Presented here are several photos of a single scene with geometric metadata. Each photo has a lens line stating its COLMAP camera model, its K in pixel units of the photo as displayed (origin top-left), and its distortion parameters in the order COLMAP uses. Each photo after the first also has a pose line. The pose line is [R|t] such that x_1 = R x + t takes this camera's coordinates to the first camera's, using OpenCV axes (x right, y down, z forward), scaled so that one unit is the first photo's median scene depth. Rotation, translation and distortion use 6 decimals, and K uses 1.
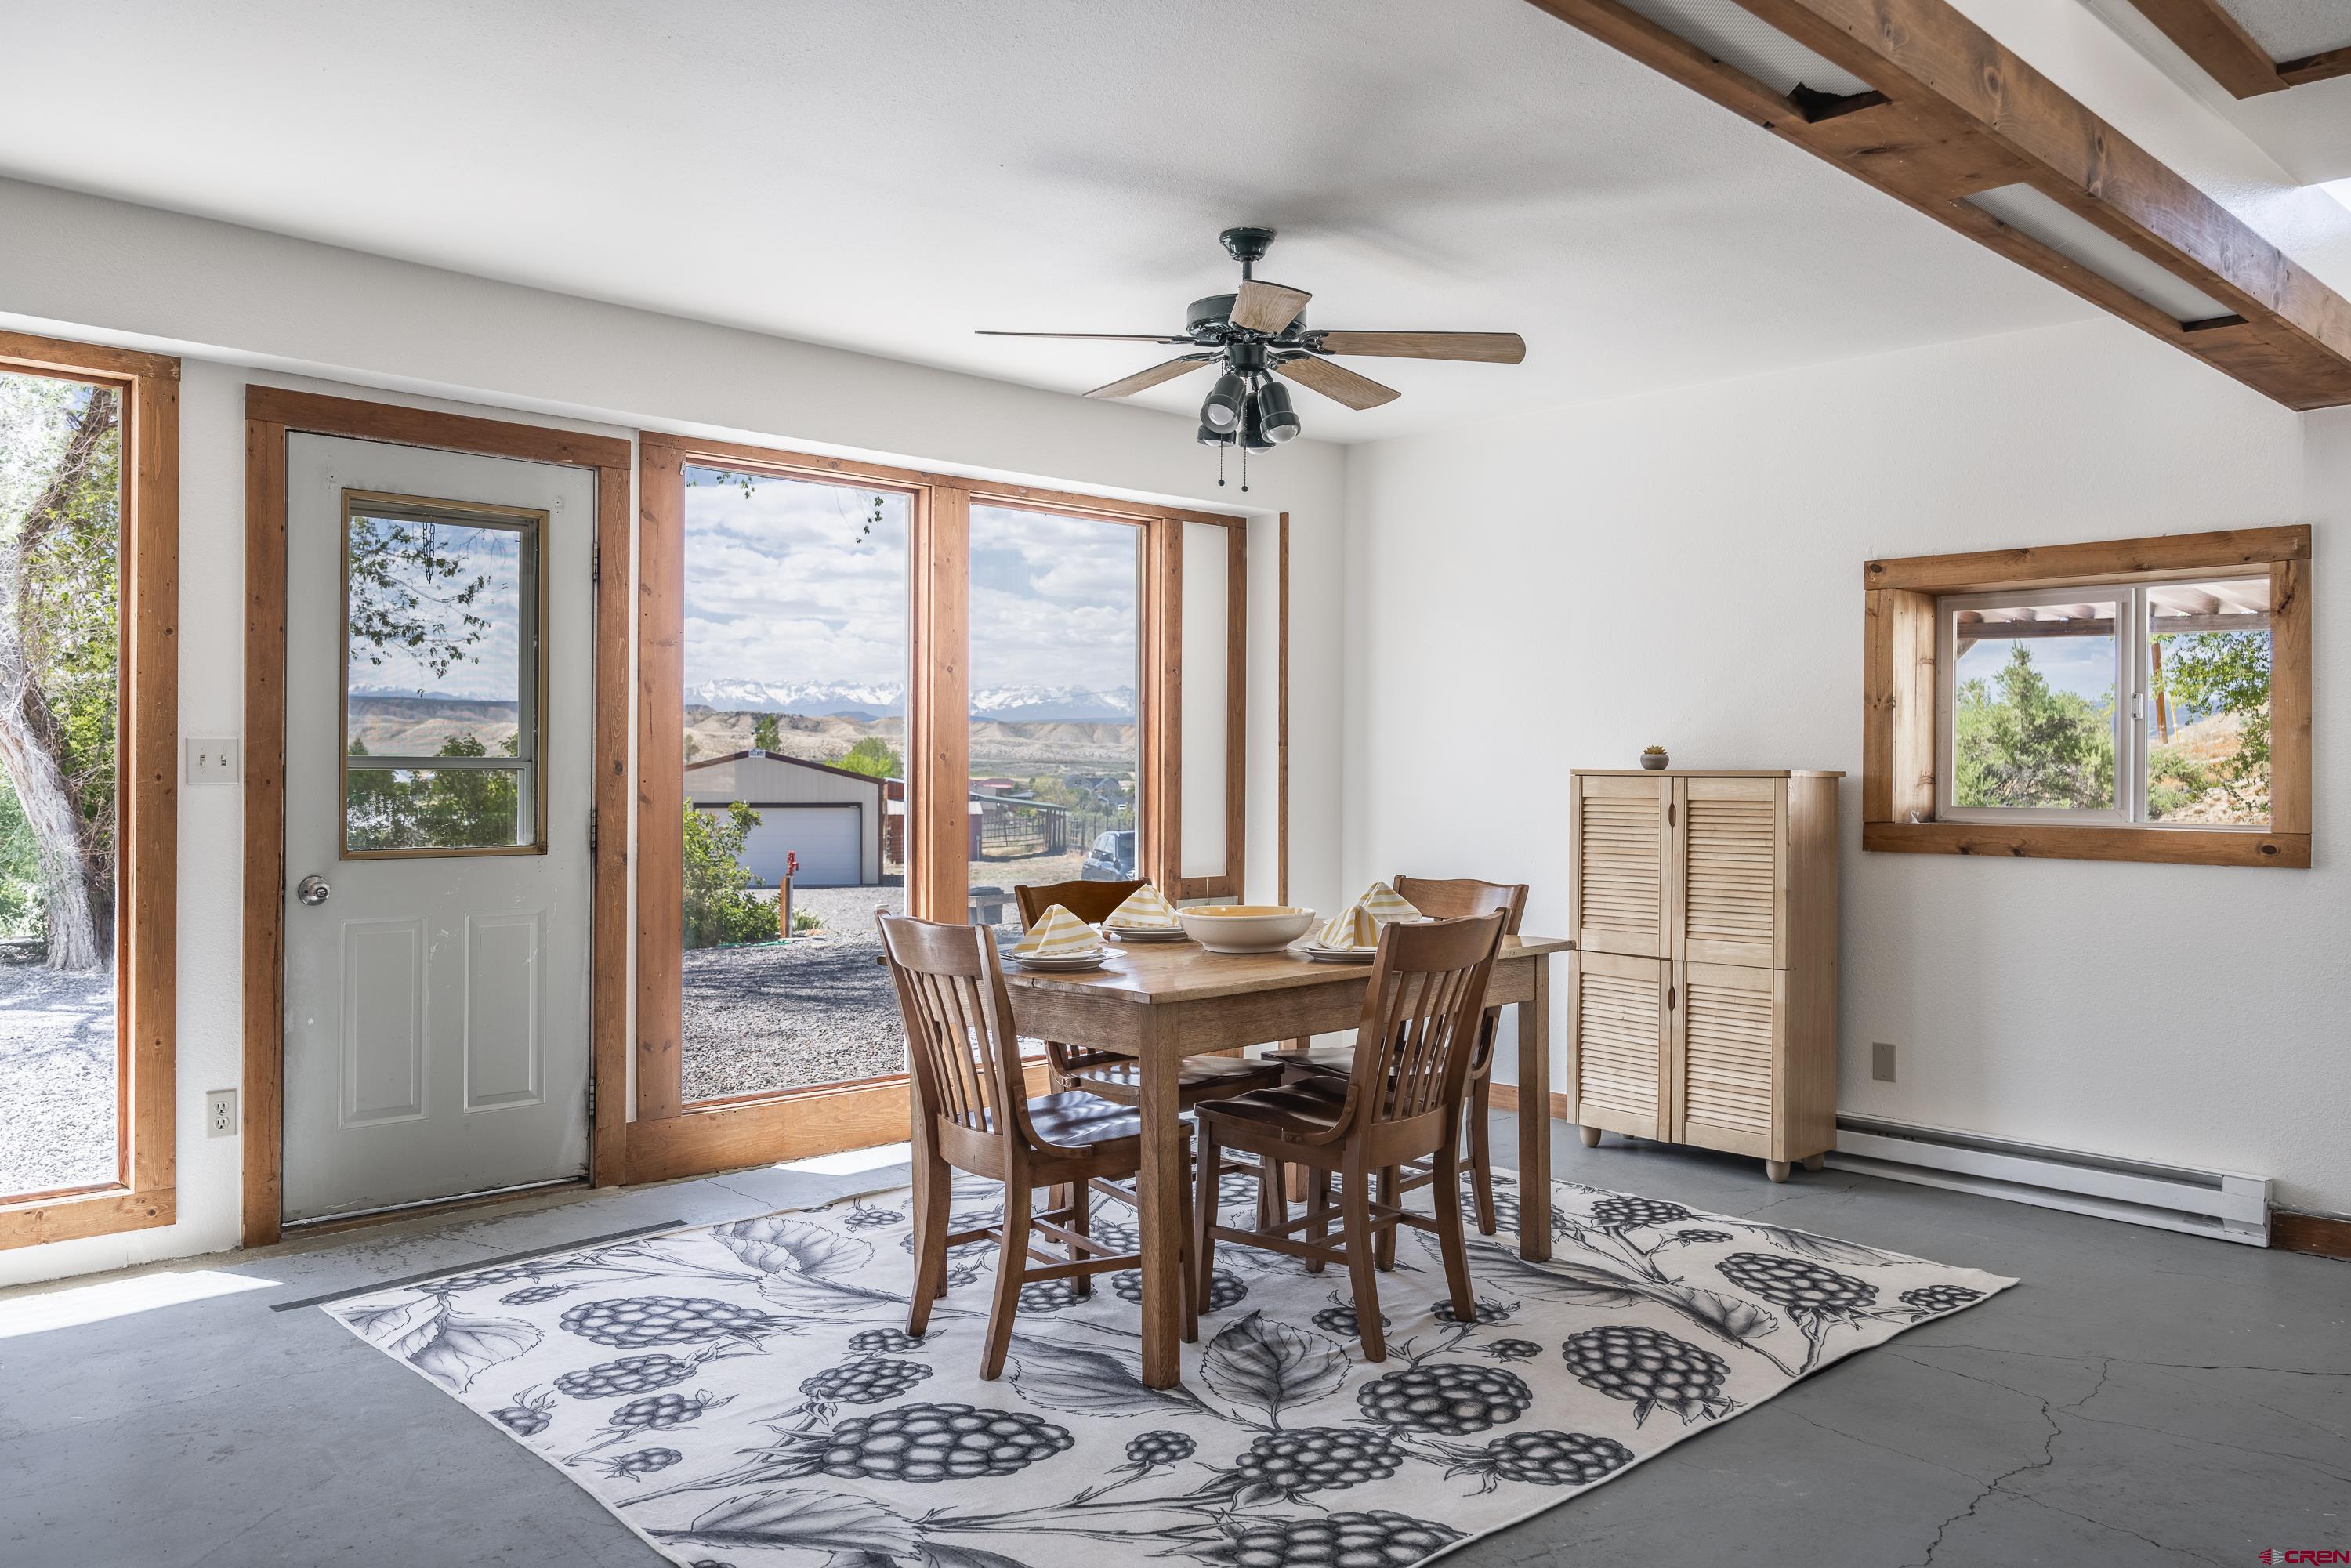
lens RADIAL K [[1746.4, 0, 1175.5], [0, 1746.4, 784.0], [0, 0, 1]] dist [-0.002605, 0.000741]
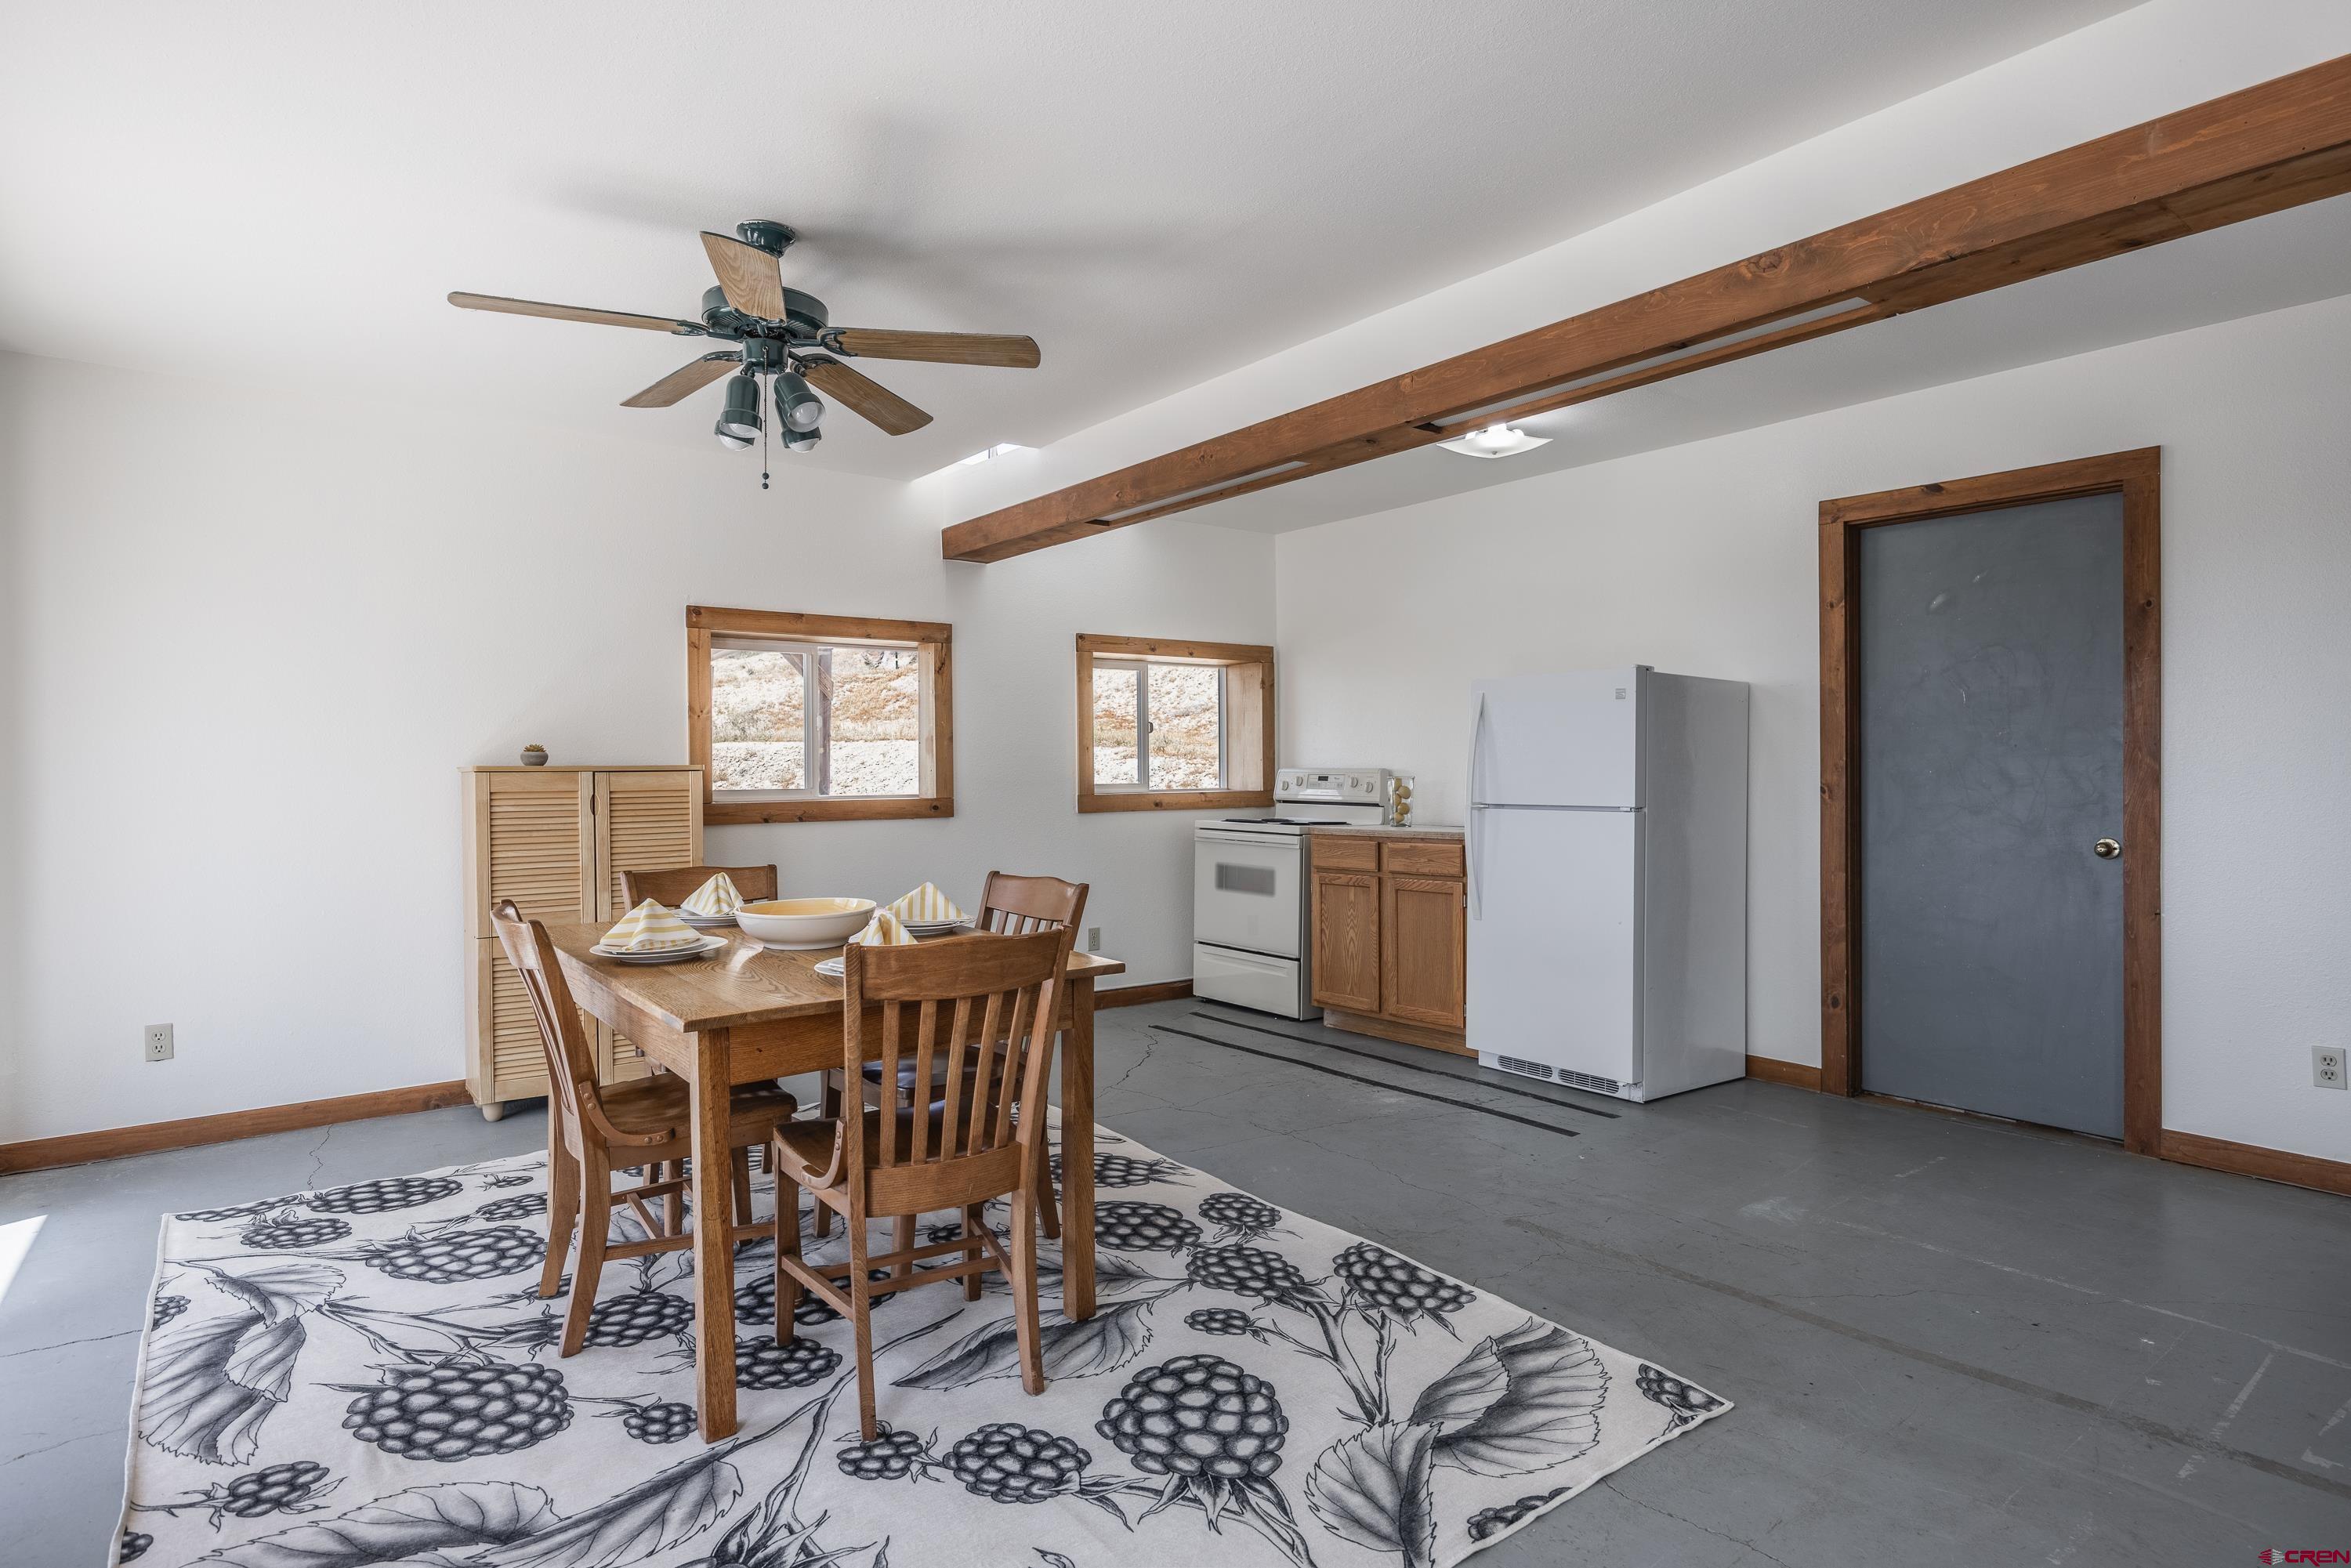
lens RADIAL K [[1247.6, 0, 1175.5], [0, 1247.6, 784.0], [0, 0, 1]] dist [0.001387, 0.000022]
pose [[0.097210, -0.024261, 0.994968, -0.850561], [0.014712, 0.999629, 0.022937, -0.015955], [-0.995155, 0.012408, 0.097531, 0.919491]]
